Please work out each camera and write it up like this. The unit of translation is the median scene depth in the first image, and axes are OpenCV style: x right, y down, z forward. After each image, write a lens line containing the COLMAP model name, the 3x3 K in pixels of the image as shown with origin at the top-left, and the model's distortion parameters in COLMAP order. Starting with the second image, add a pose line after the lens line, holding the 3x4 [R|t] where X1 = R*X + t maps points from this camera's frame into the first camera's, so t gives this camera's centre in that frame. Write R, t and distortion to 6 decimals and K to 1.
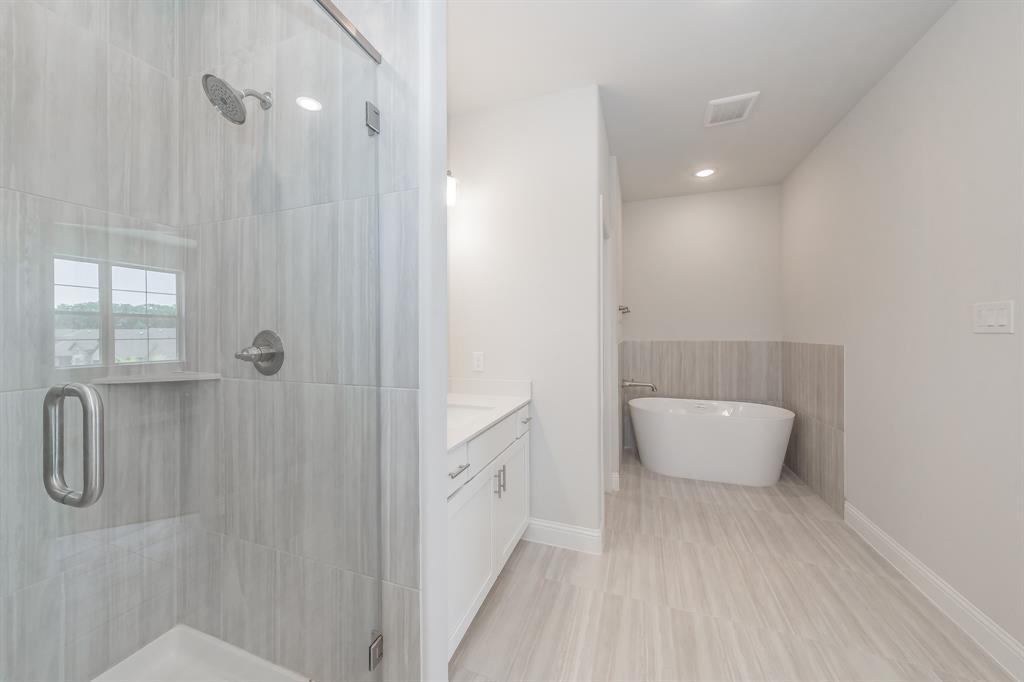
lens RADIAL K [[357.4, 0, 512.6], [0, 357.4, 332.3], [0, 0, 1]] dist [-0.000008, 0.000116]
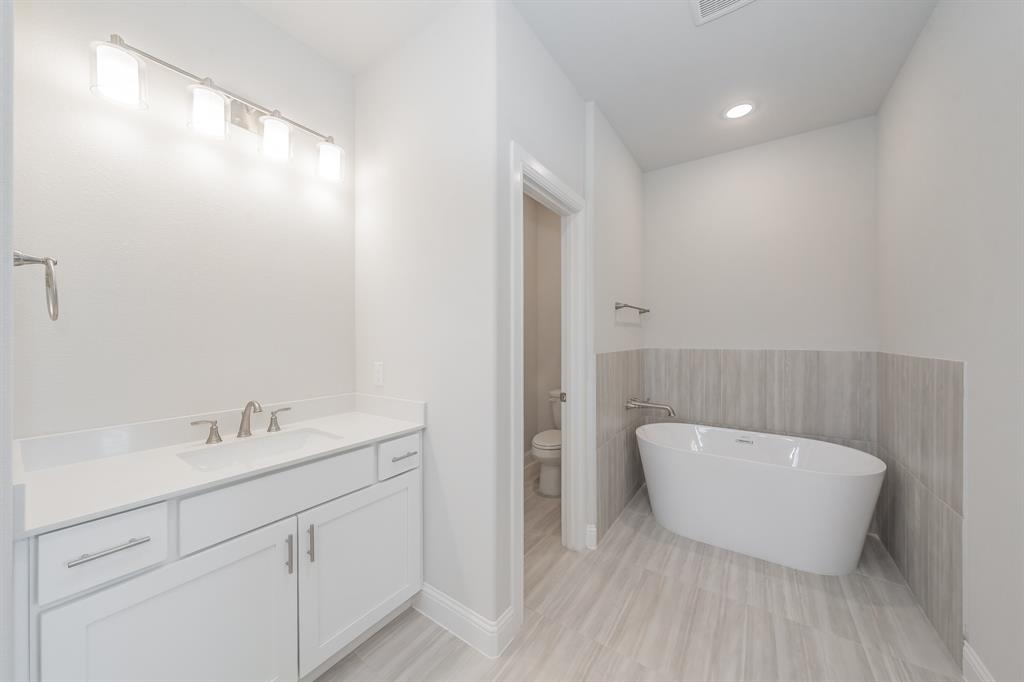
lens RADIAL K [[350.8, 0, 523.9], [0, 350.8, 337.3], [0, 0, 1]] dist [0.000101, 0.000117]
pose [[0.970506, 0.002453, -0.241063, 0.334991], [-0.002170, 0.999997, 0.001439, -0.001960], [0.241065, -0.000873, 0.970508, 0.256431]]
